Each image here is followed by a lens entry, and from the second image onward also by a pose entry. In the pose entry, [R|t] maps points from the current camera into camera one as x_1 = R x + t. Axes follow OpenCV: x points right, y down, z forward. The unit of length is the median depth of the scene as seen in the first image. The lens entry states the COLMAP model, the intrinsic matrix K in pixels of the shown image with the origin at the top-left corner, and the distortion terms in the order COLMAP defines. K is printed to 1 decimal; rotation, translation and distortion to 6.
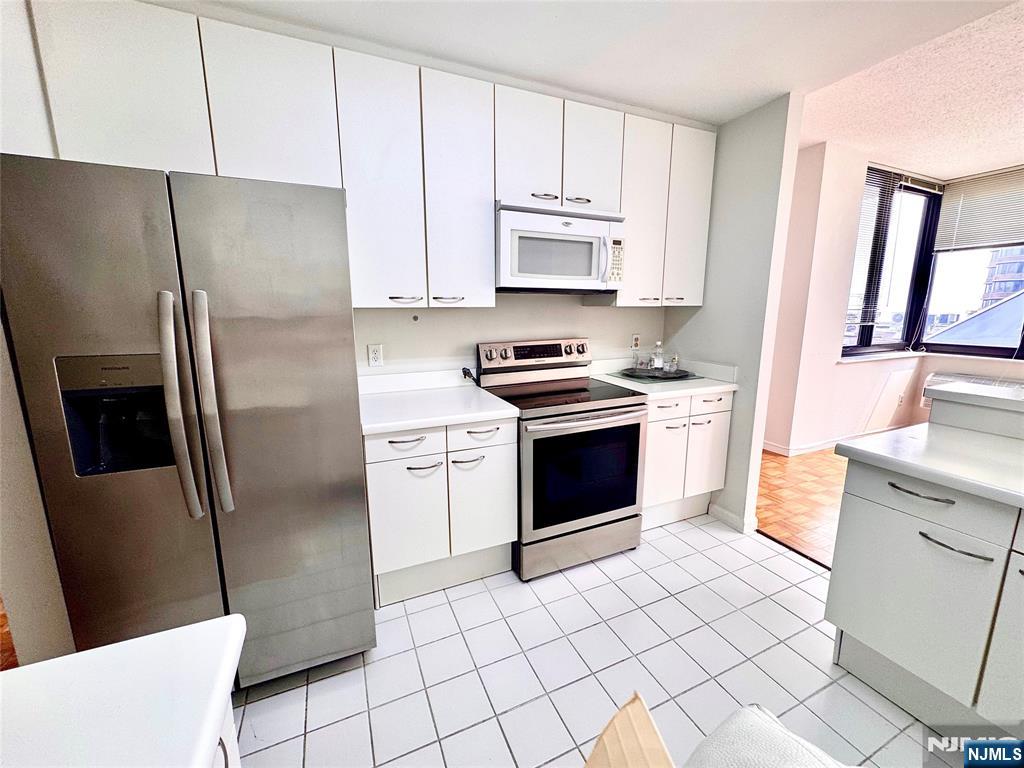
lens RADIAL K [[410.1, 0, 513.8], [0, 410.1, 383.6], [0, 0, 1]] dist [-0.002198, -0.000753]
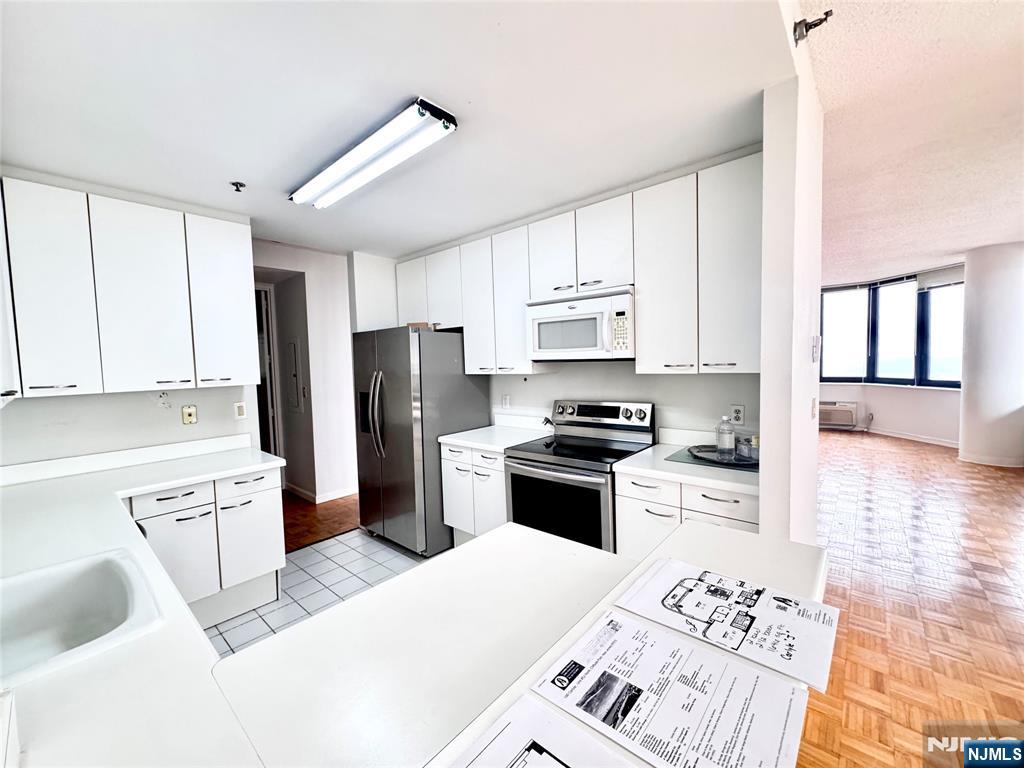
lens RADIAL K [[410.1, 0, 513.8], [0, 410.1, 383.6], [0, 0, 1]] dist [-0.002198, -0.000753]
pose [[0.425845, 0.041133, -0.903861, 1.092051], [-0.138016, 0.990229, -0.019961, -0.111895], [0.894208, 0.133248, 0.427361, 0.341169]]
